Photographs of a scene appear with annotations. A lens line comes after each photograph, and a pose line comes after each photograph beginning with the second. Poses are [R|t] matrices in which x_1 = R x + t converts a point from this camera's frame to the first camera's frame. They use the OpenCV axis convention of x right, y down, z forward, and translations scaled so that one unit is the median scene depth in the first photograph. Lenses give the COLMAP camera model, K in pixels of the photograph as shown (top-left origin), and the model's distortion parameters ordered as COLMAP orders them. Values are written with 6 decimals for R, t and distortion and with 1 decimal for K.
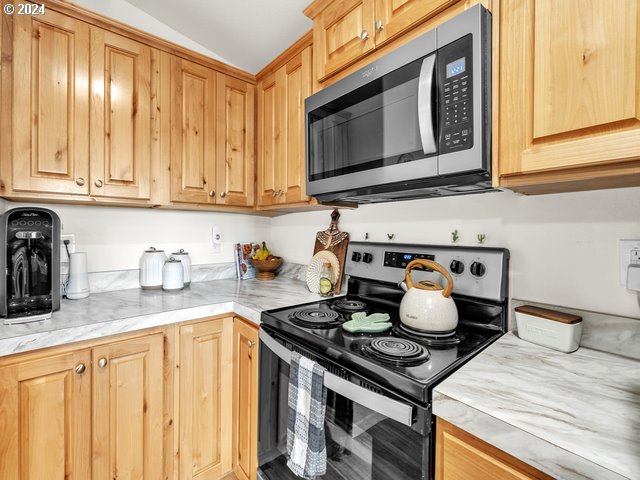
lens RADIAL K [[281.1, 0, 306.1], [0, 281.1, 224.8], [0, 0, 1]] dist [-0.007943, 0.000446]
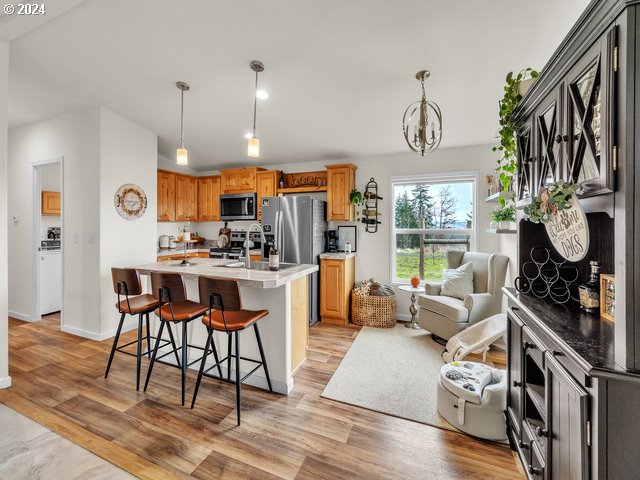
lens RADIAL K [[281.1, 0, 306.1], [0, 281.1, 224.8], [0, 0, 1]] dist [-0.007943, 0.000446]
pose [[0.897121, -0.009576, 0.441681, -0.575507], [-0.000595, 0.999738, 0.022884, -0.108521], [-0.441784, -0.020792, 0.896880, -2.662709]]
